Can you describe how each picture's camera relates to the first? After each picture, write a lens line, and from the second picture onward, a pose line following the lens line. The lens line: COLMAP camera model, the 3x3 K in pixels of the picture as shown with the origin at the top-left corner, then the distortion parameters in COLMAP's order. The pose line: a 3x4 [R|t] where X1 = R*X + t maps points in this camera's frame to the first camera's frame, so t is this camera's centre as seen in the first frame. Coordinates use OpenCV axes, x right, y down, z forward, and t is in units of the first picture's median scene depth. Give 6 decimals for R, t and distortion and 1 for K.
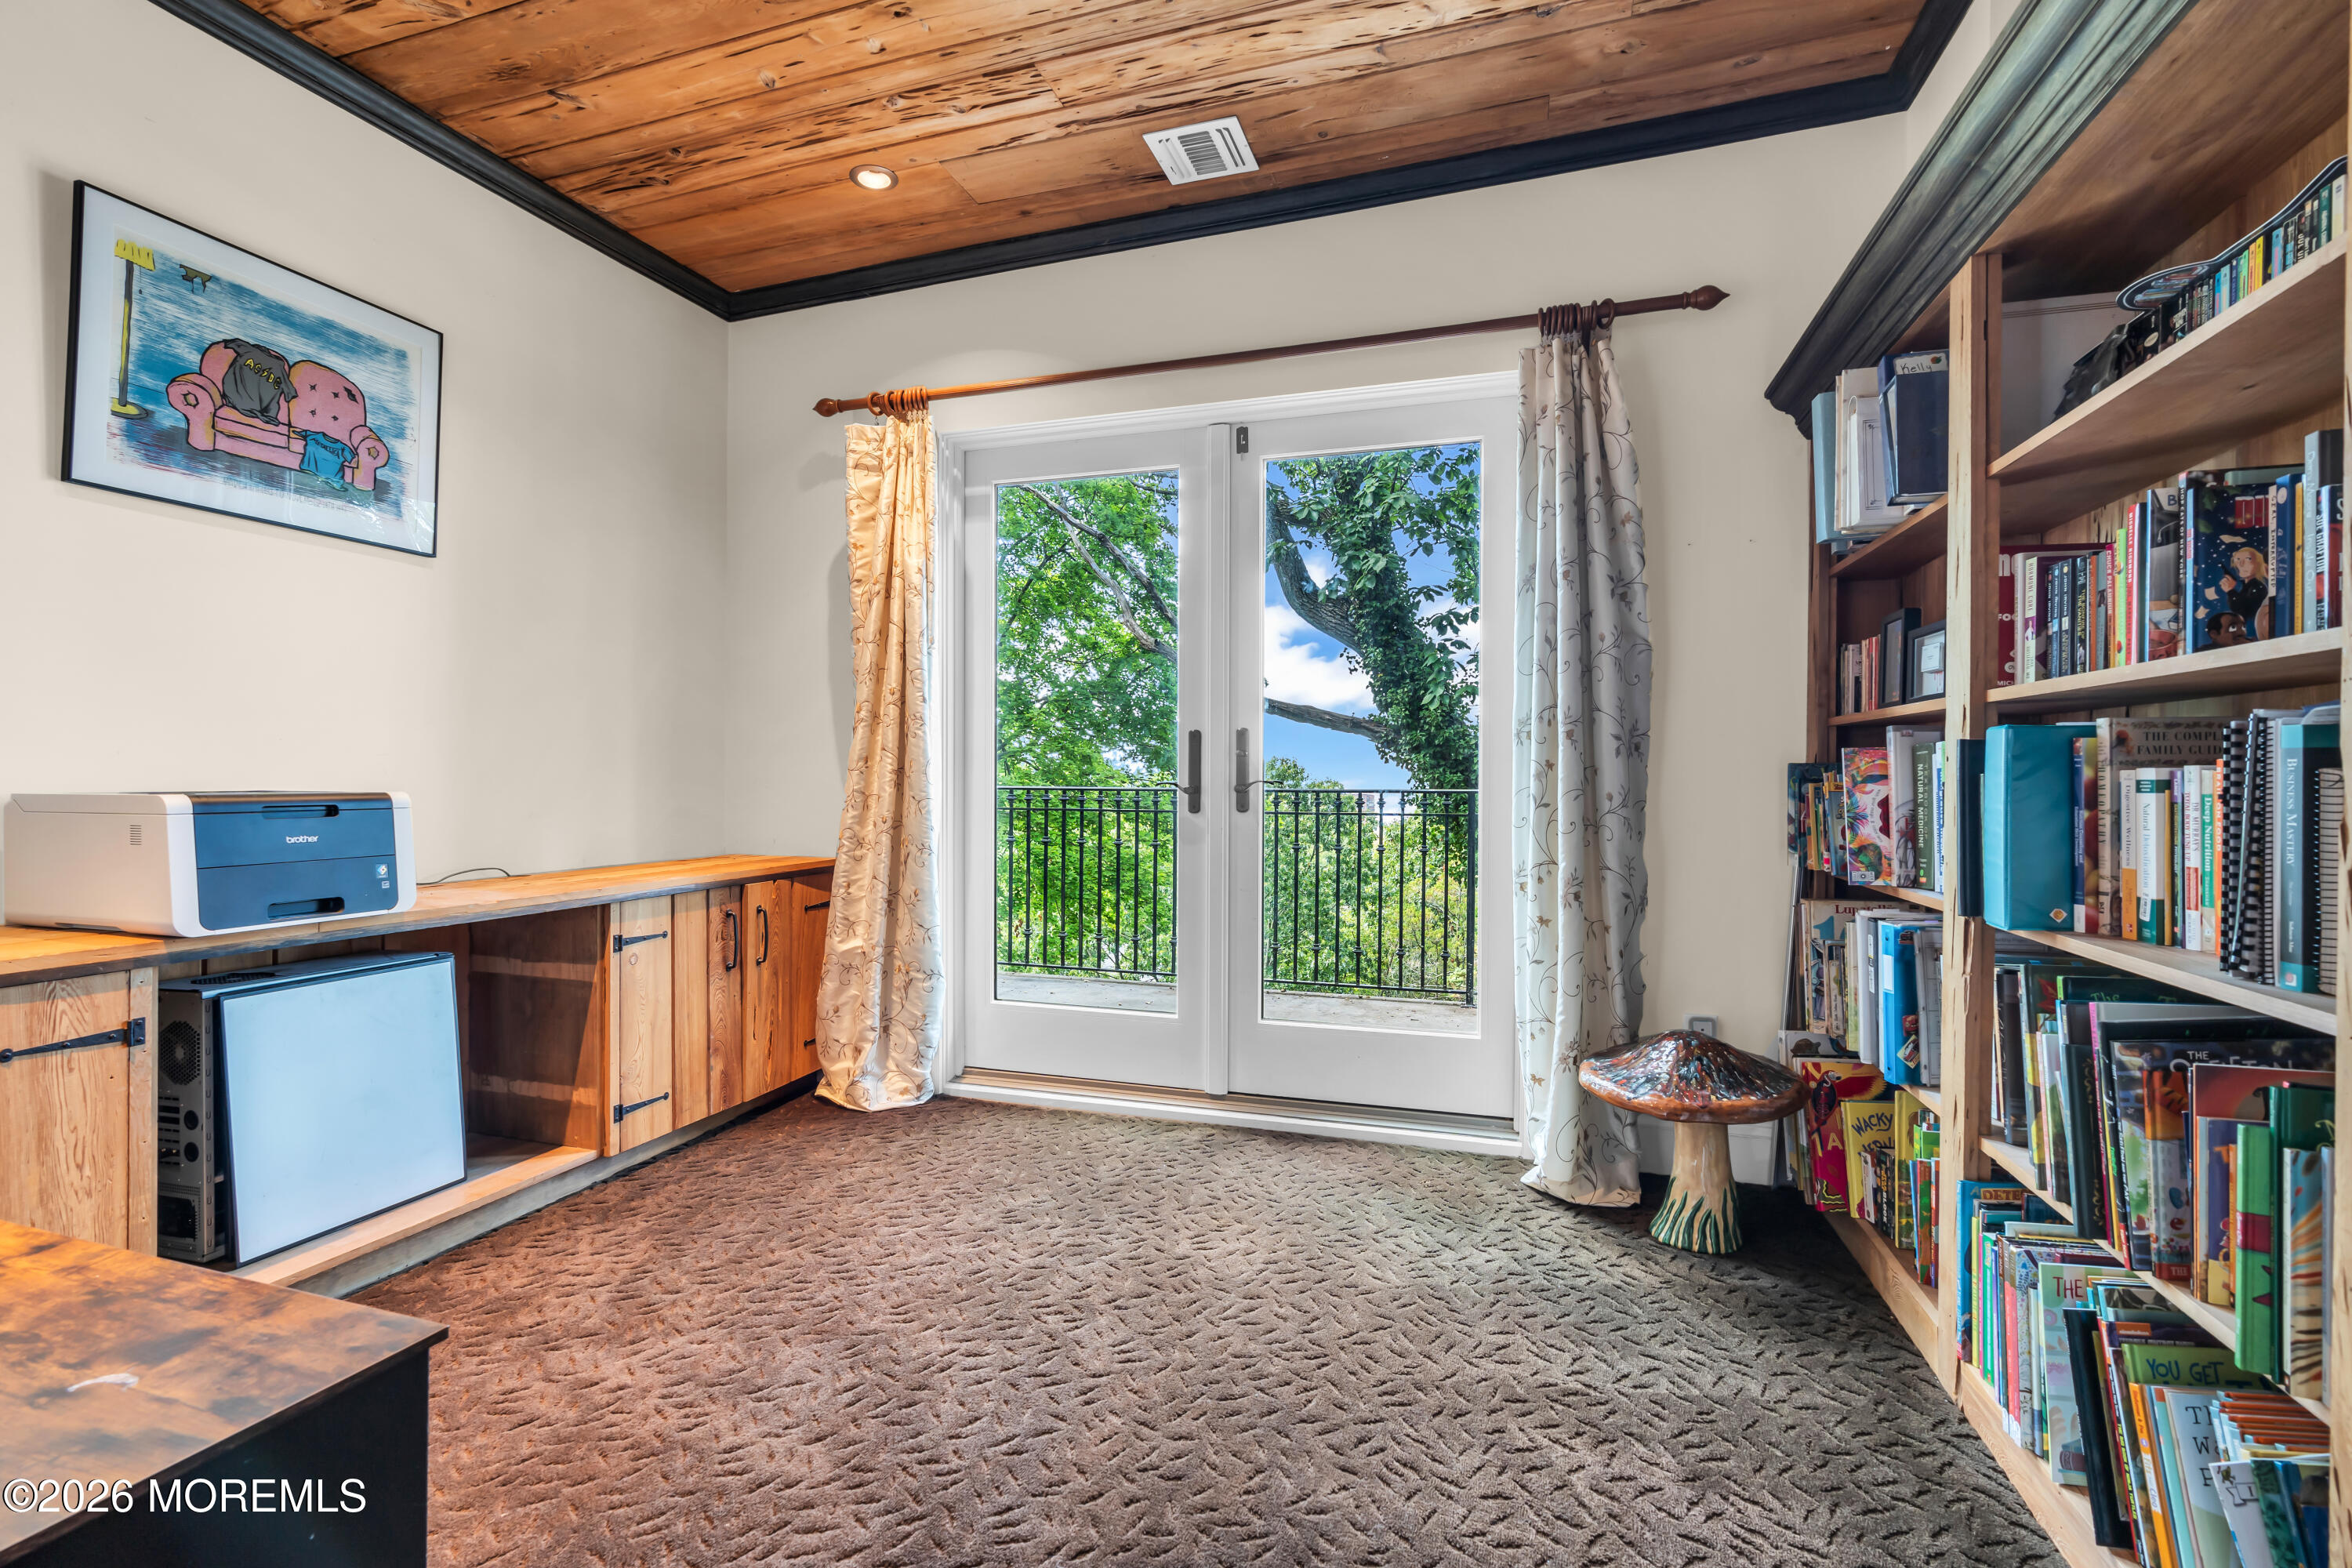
lens RADIAL K [[1065.7, 0, 1166.3], [0, 1065.7, 774.5], [0, 0, 1]] dist [-0.016126, 0.007647]
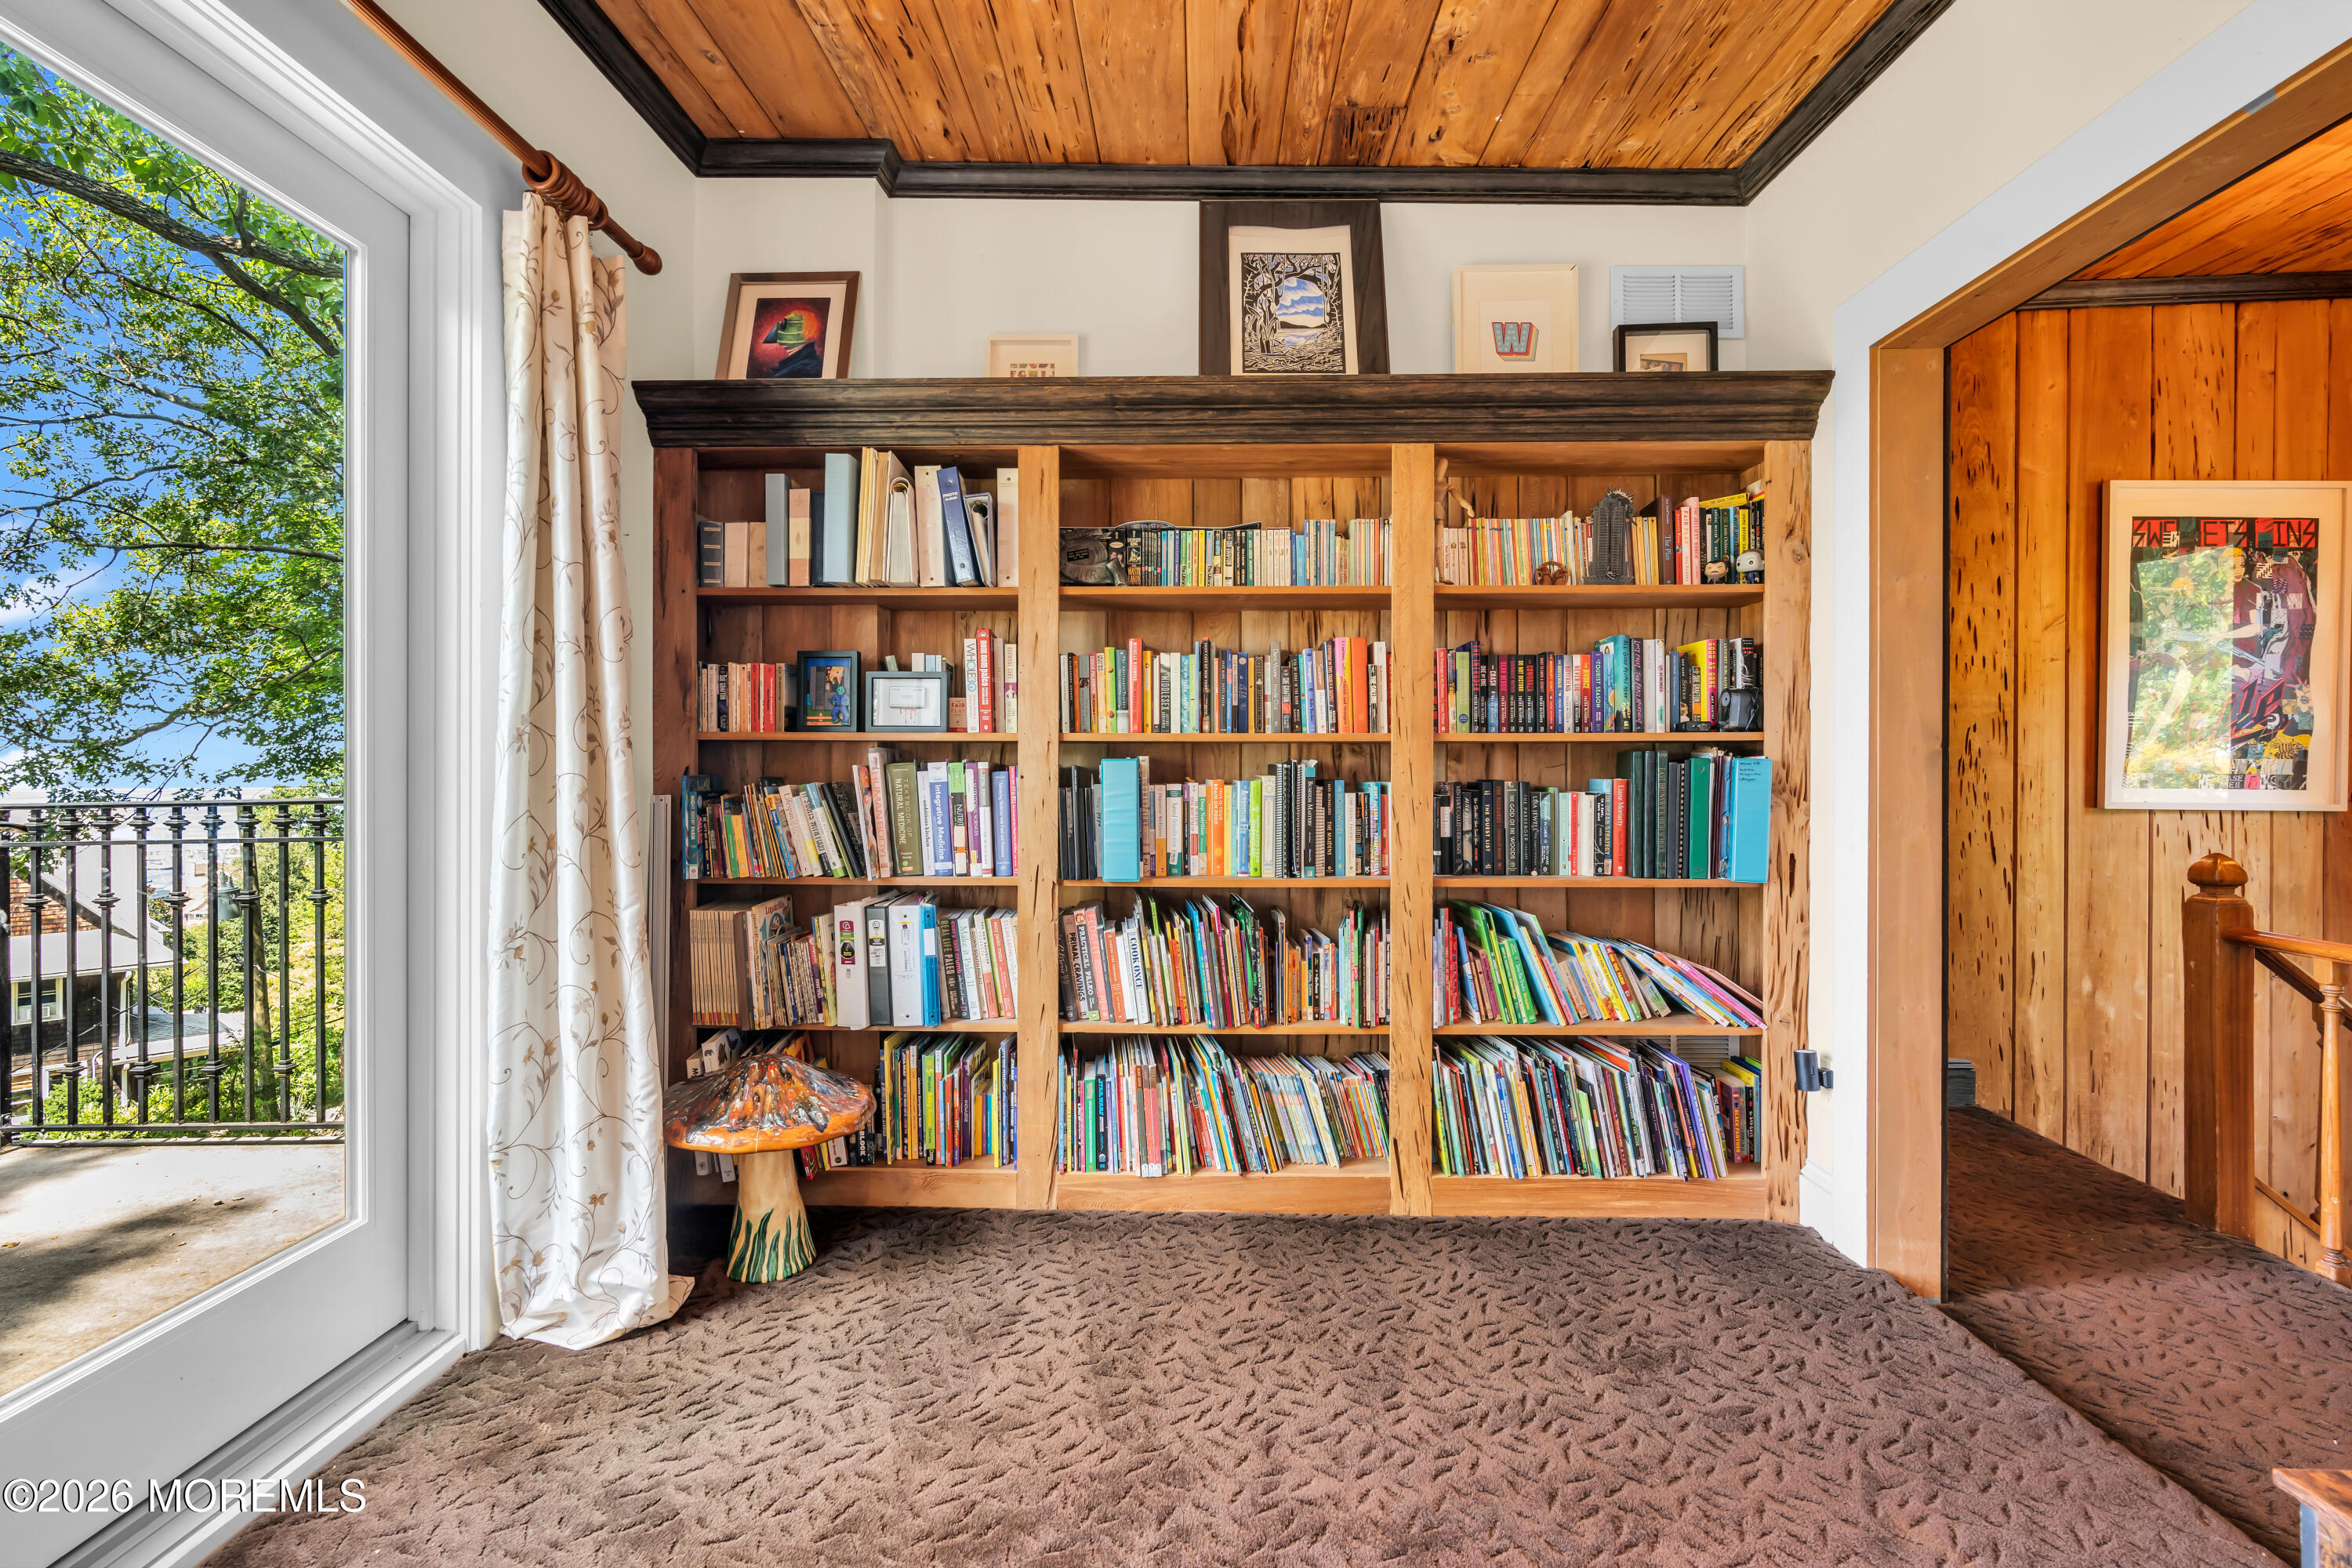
lens RADIAL K [[1065.7, 0, 1166.3], [0, 1065.7, 774.5], [0, 0, 1]] dist [-0.016126, 0.007647]
pose [[-0.283197, 0.000400, 0.959062, -0.565942], [0.001766, 0.999998, 0.000105, -0.014738], [-0.959060, 0.001724, -0.283197, 0.966686]]
